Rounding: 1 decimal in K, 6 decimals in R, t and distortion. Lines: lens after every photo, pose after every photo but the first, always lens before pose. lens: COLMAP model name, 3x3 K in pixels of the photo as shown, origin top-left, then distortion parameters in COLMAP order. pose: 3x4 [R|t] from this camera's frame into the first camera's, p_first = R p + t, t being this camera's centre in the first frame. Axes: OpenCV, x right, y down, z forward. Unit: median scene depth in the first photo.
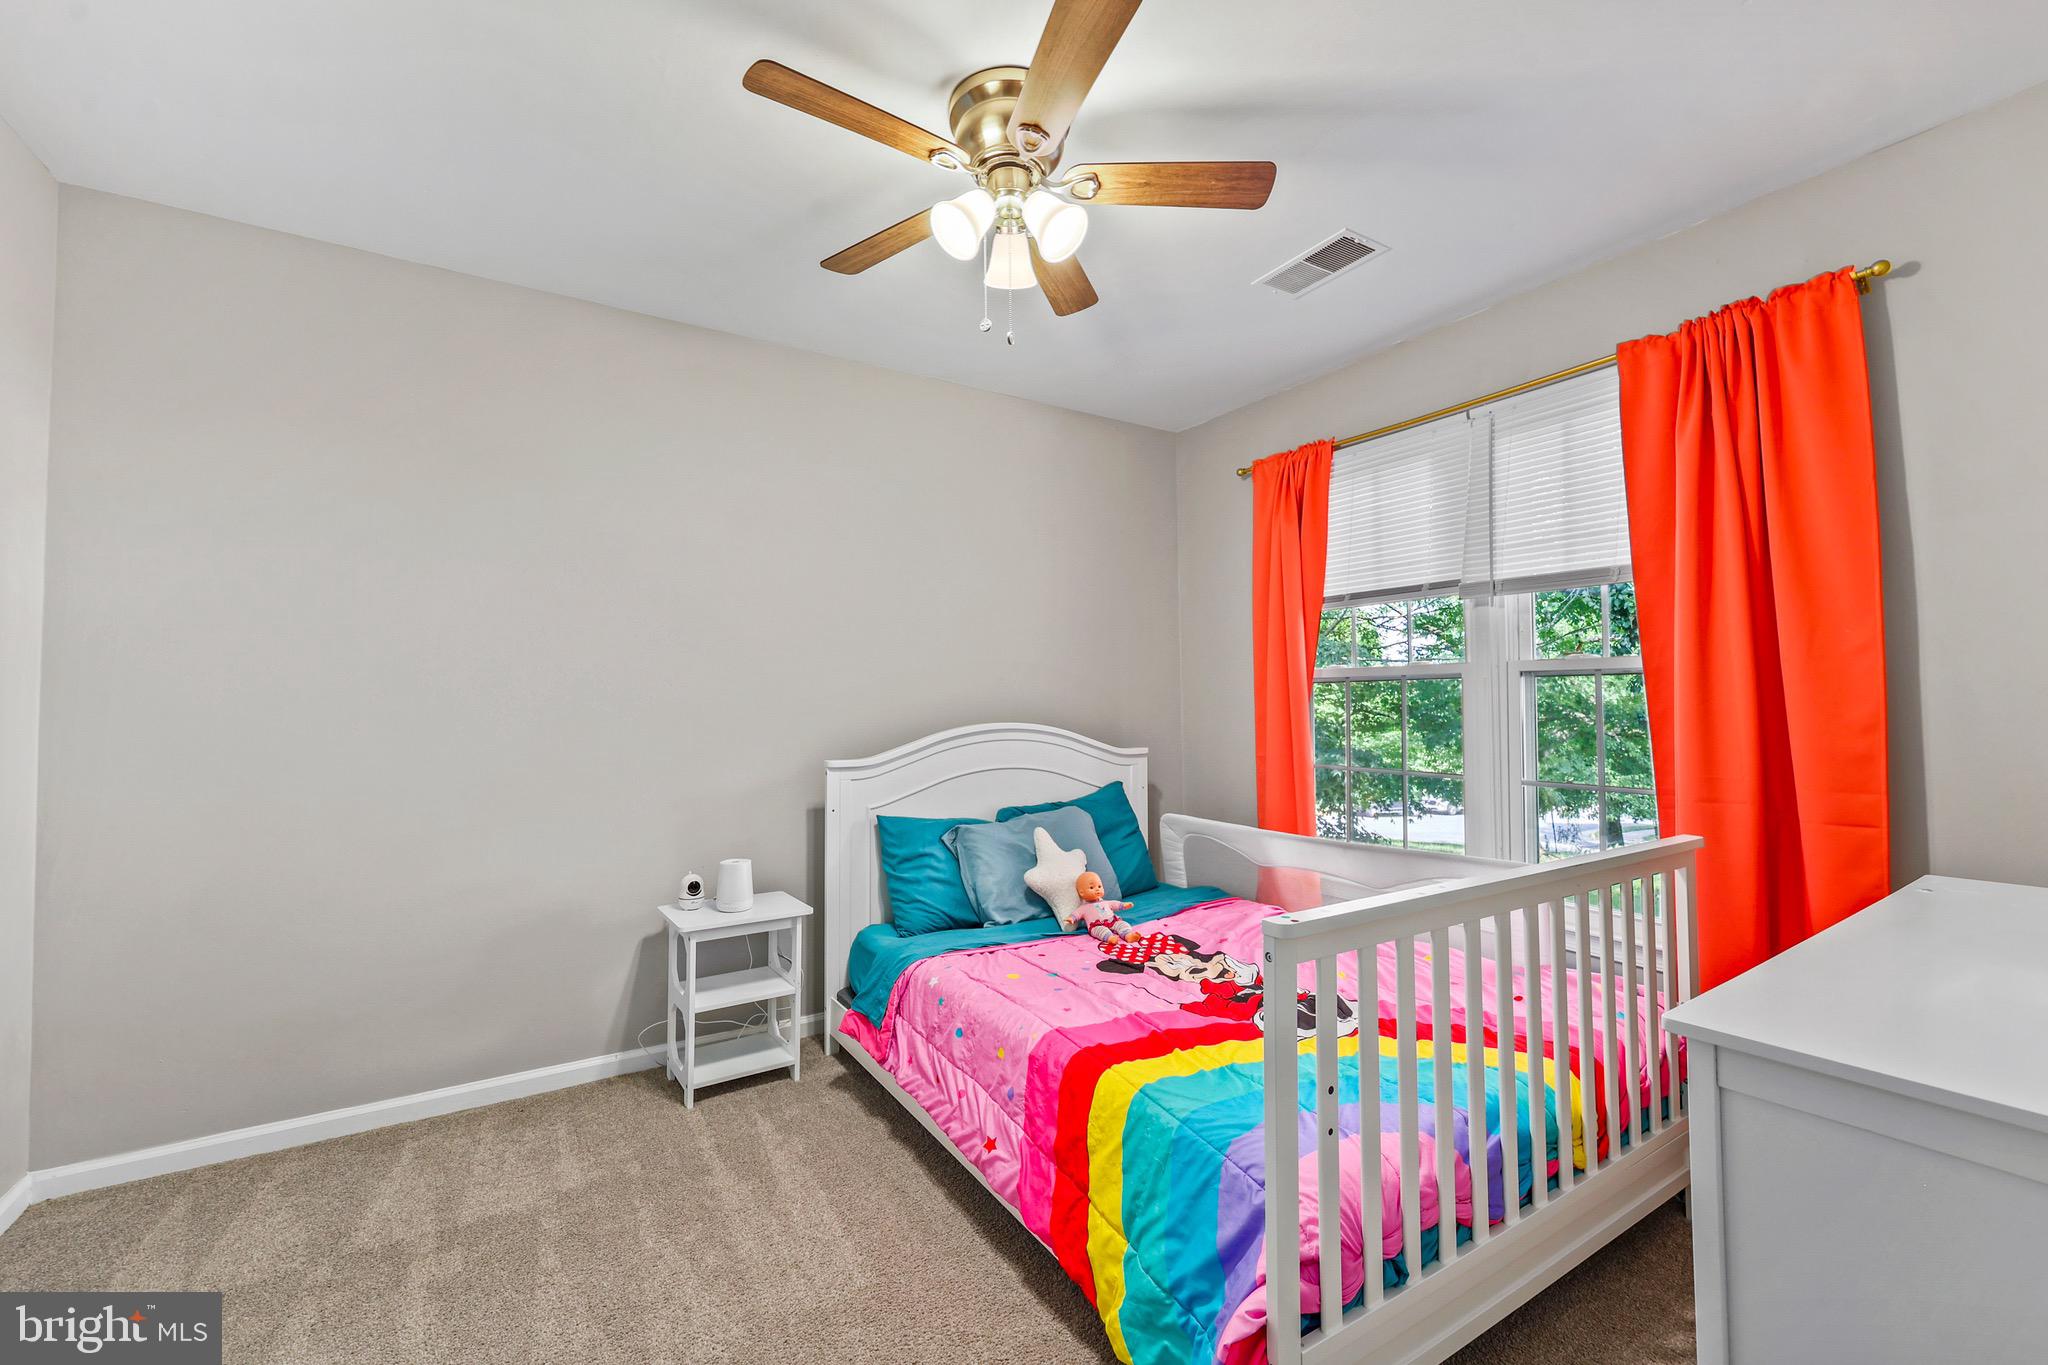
lens RADIAL K [[849.1, 0, 1026.4], [0, 849.1, 702.2], [0, 0, 1]] dist [0.040431, 0.000129]
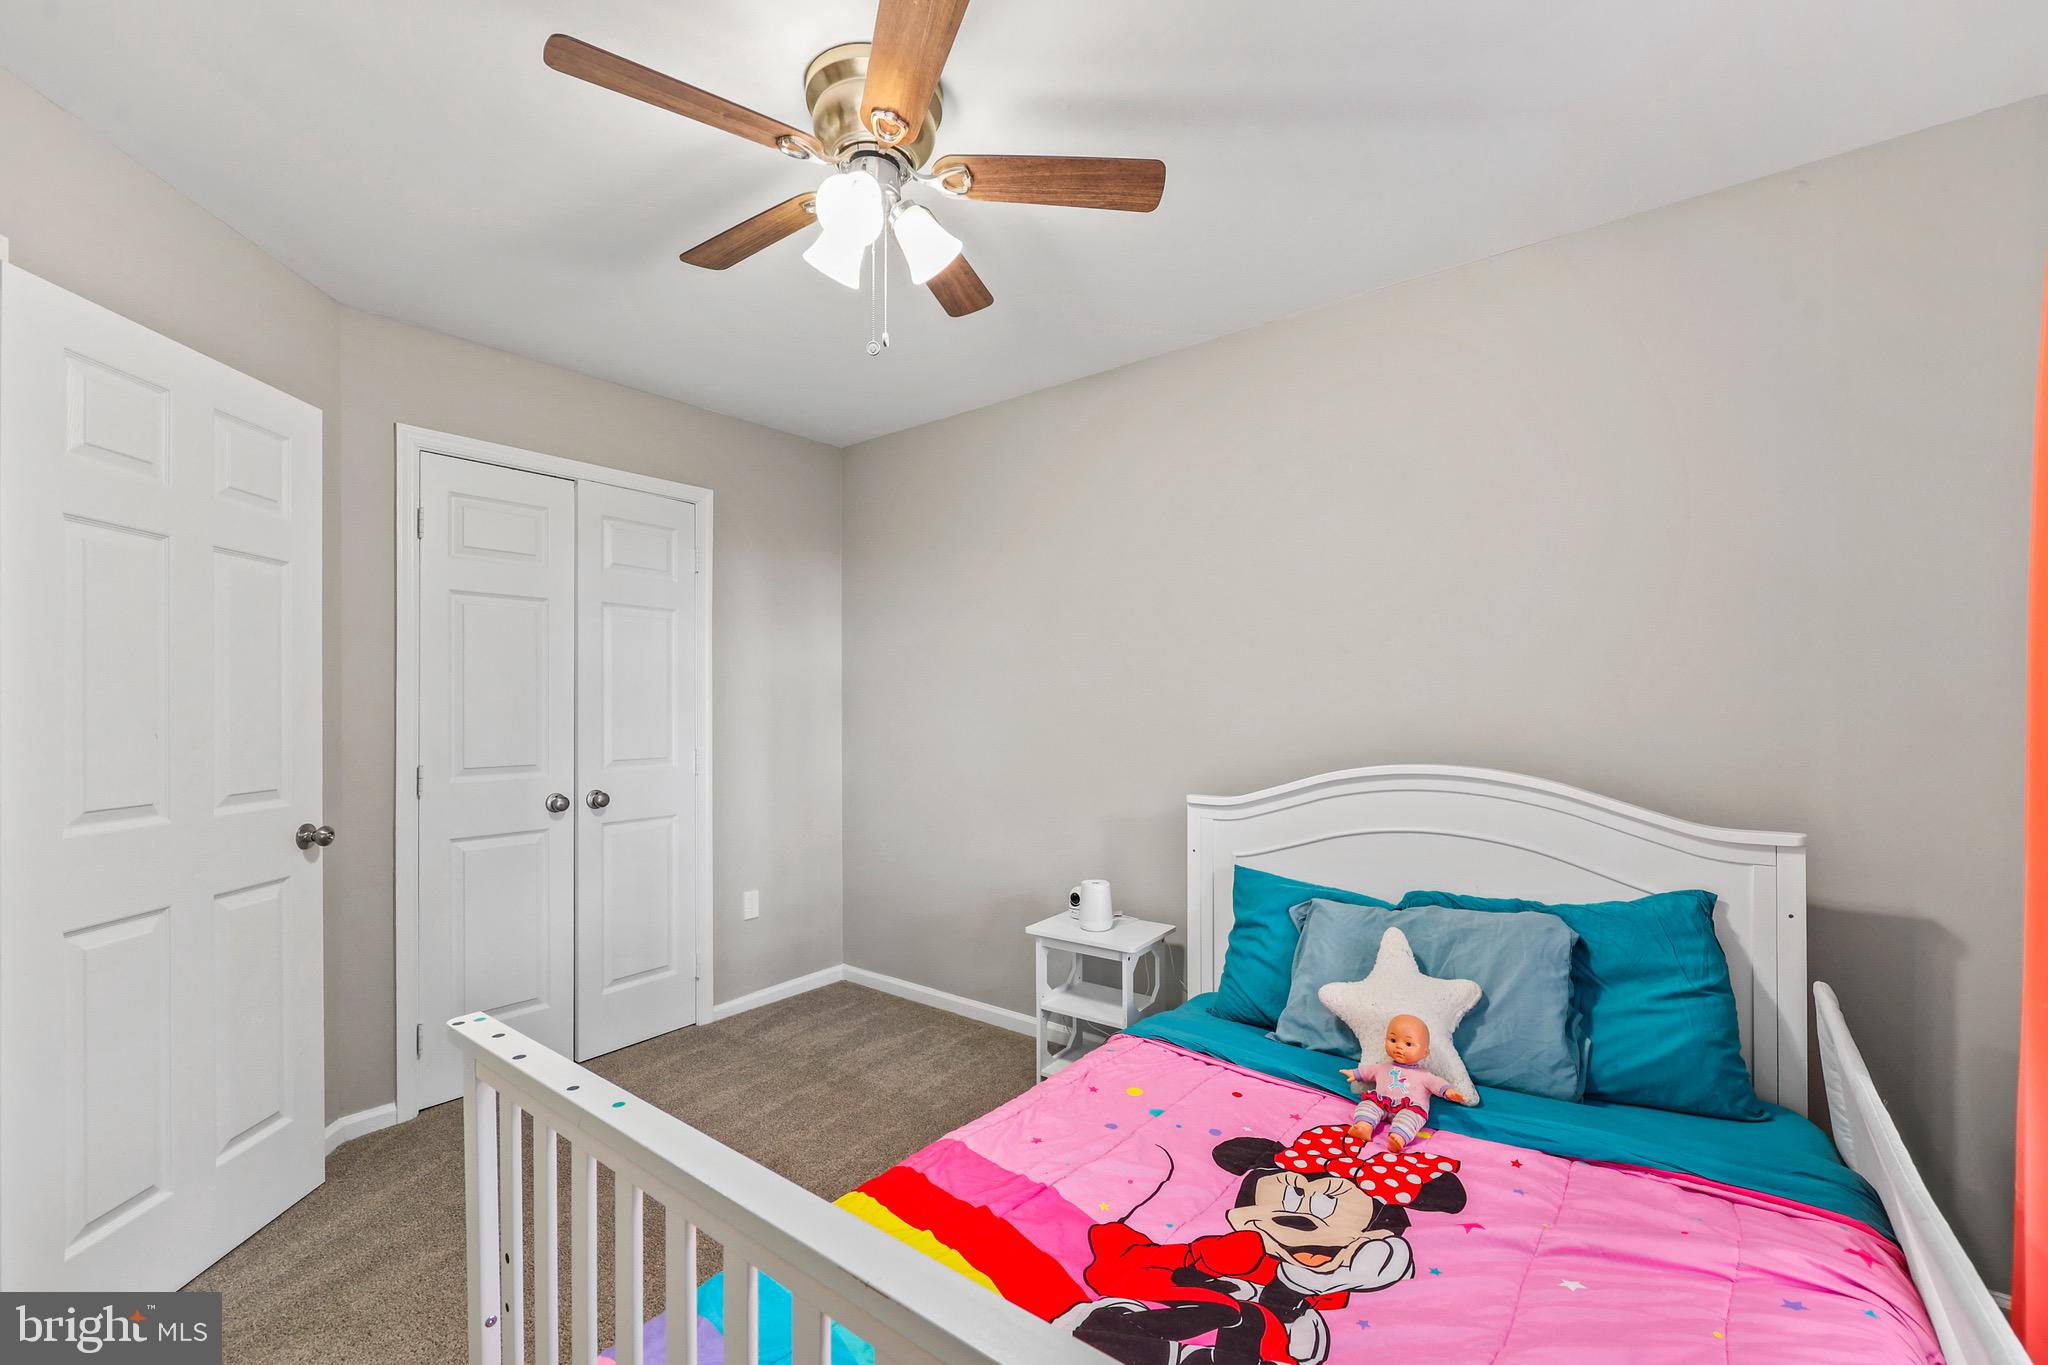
lens RADIAL K [[849.1, 0, 1026.4], [0, 849.1, 702.2], [0, 0, 1]] dist [0.040431, 0.000129]
pose [[0.327271, -0.011890, -0.944856, 0.653592], [0.012262, 0.999890, -0.008335, -0.029504], [0.944851, -0.008857, 0.327380, 0.606400]]
